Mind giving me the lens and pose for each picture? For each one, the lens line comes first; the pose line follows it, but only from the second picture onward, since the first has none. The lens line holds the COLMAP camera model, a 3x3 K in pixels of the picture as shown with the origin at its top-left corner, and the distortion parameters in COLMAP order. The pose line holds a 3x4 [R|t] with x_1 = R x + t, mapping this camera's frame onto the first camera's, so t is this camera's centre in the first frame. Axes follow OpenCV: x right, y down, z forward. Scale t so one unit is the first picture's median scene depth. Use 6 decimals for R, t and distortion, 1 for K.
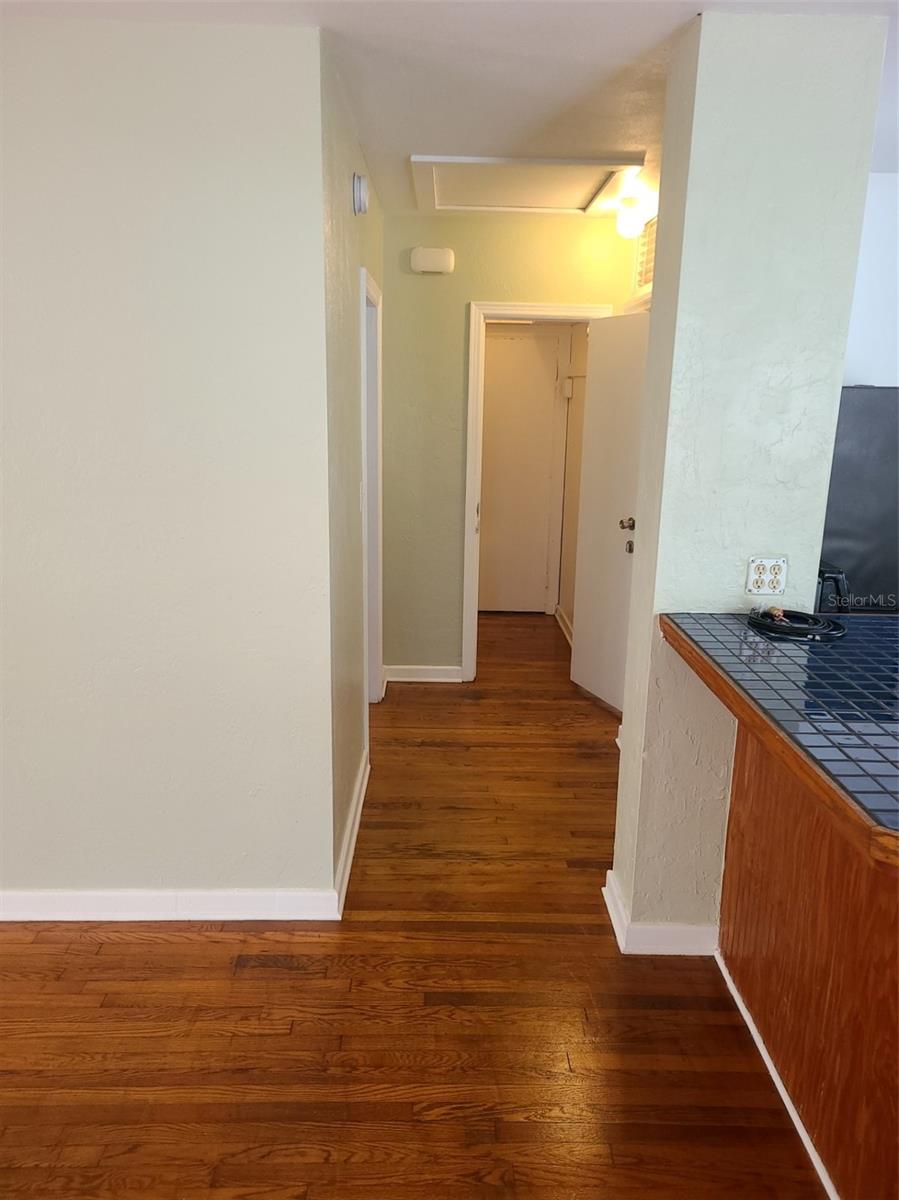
lens RADIAL K [[898.3, 0, 450.4], [0, 898.3, 600.9], [0, 0, 1]] dist [0.007747, -0.000728]
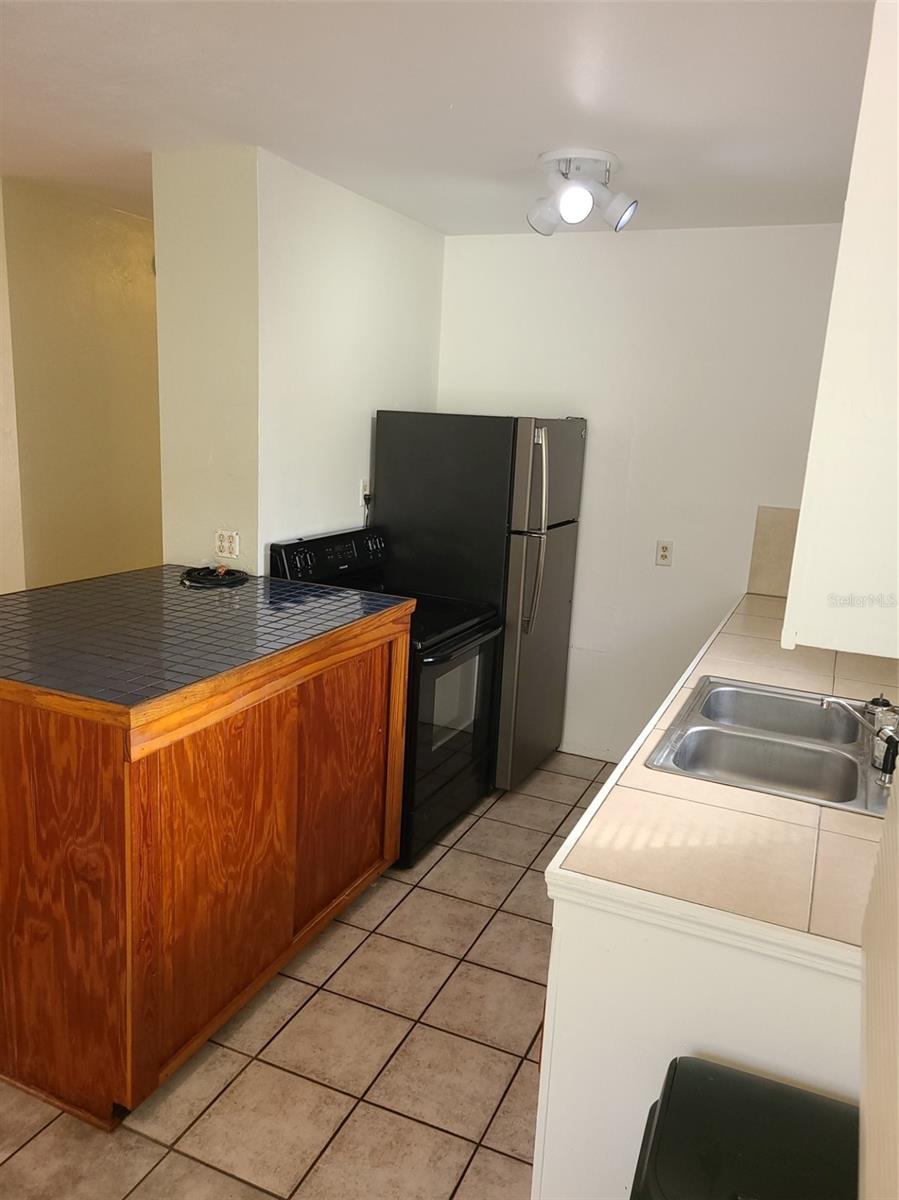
lens RADIAL K [[898.3, 0, 449.9], [0, 898.3, 599.8], [0, 0, 1]] dist [0.007747, -0.000728]
pose [[0.908119, 0.119959, -0.401161, 1.208554], [-0.138140, 0.990274, -0.016592, 0.031862], [0.395269, 0.070484, 0.915857, -0.095703]]
